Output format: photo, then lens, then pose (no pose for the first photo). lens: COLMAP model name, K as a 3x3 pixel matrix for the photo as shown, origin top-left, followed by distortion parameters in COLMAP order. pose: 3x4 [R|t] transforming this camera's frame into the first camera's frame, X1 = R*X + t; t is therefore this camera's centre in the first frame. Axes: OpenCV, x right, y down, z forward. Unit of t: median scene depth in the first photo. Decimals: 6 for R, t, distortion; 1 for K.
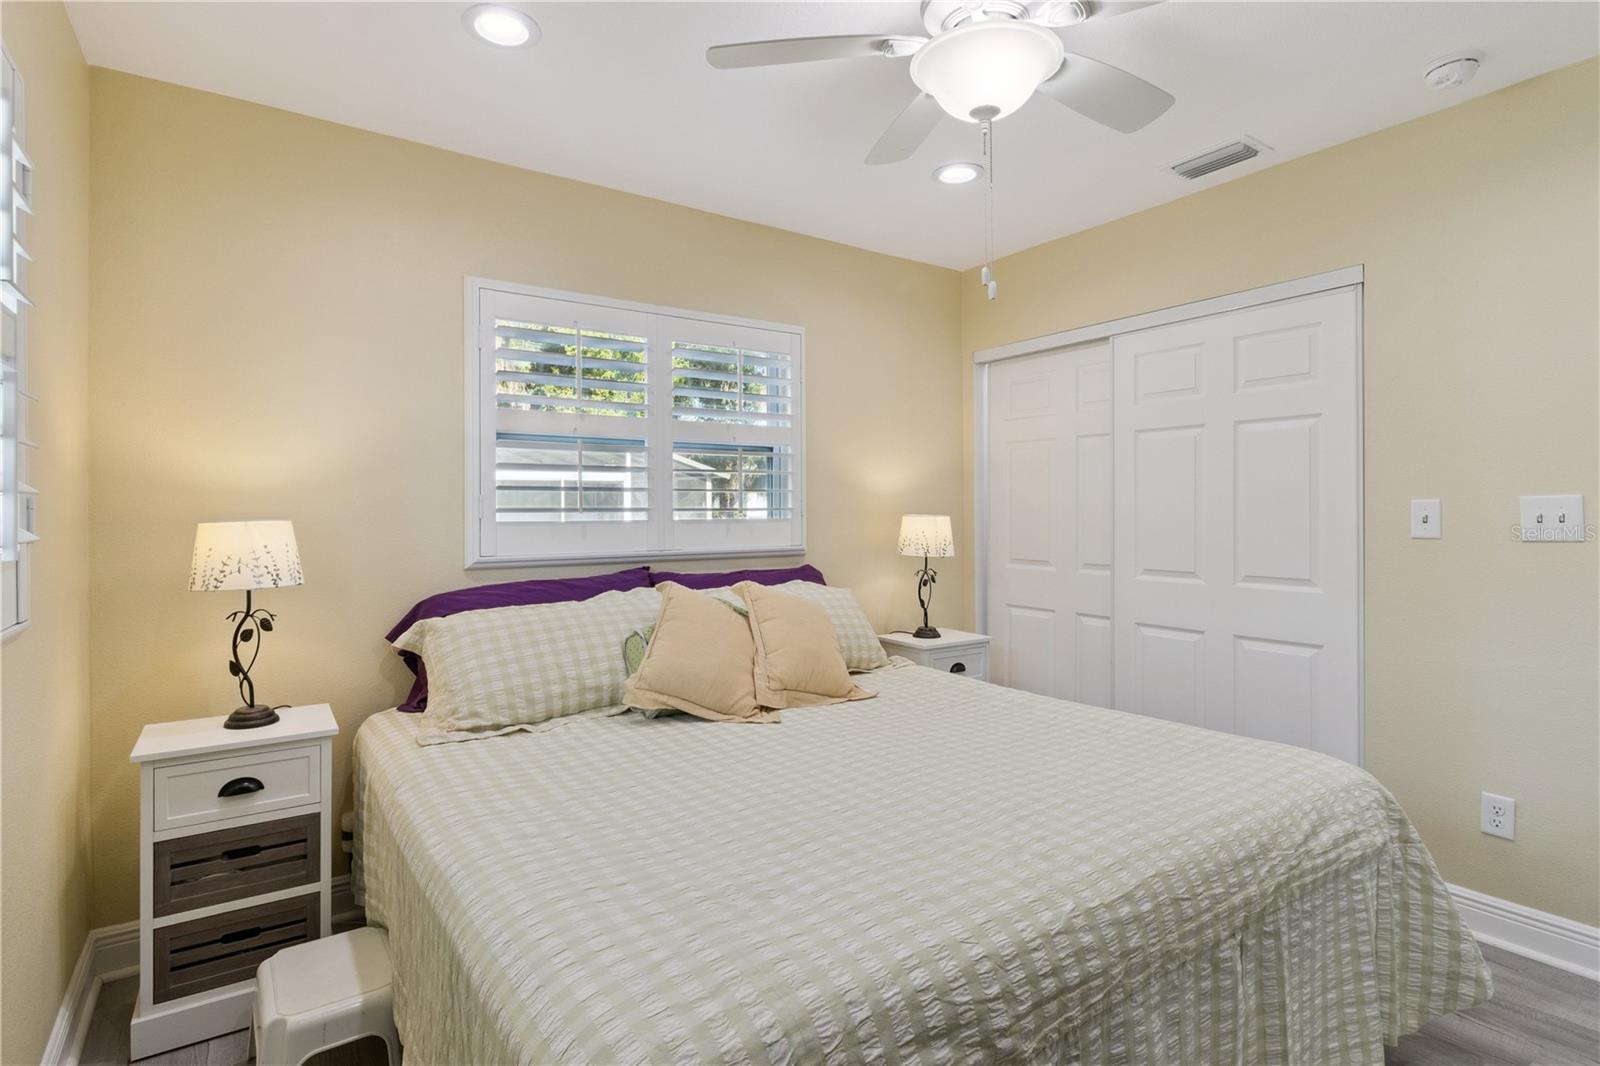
lens RADIAL K [[811.8, 0, 804.5], [0, 811.8, 474.2], [0, 0, 1]] dist [0.054471, -0.041104]
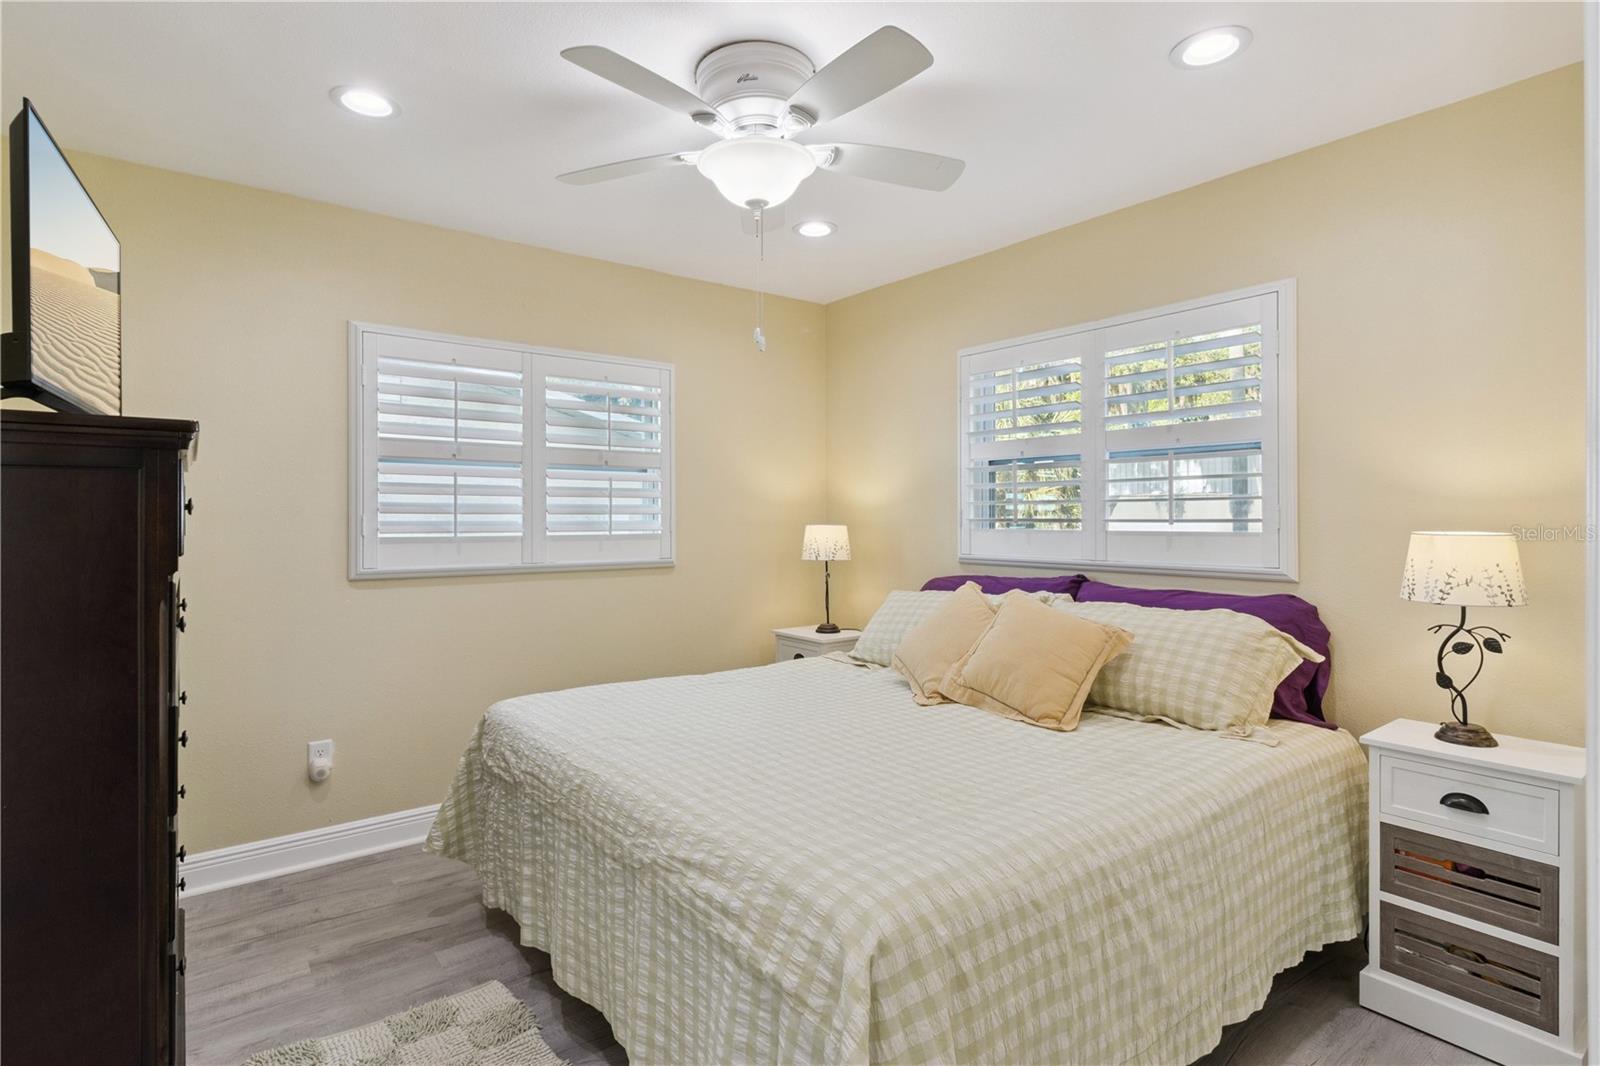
lens RADIAL K [[805.0, 0, 790.0], [0, 805.0, 519.6], [0, 0, 1]] dist [0.003180, 0.000405]
pose [[0.030797, -0.000222, -0.999526, 0.695074], [0.039591, 0.999215, 0.000998, 0.022153], [0.998741, -0.039603, 0.030781, 0.498773]]
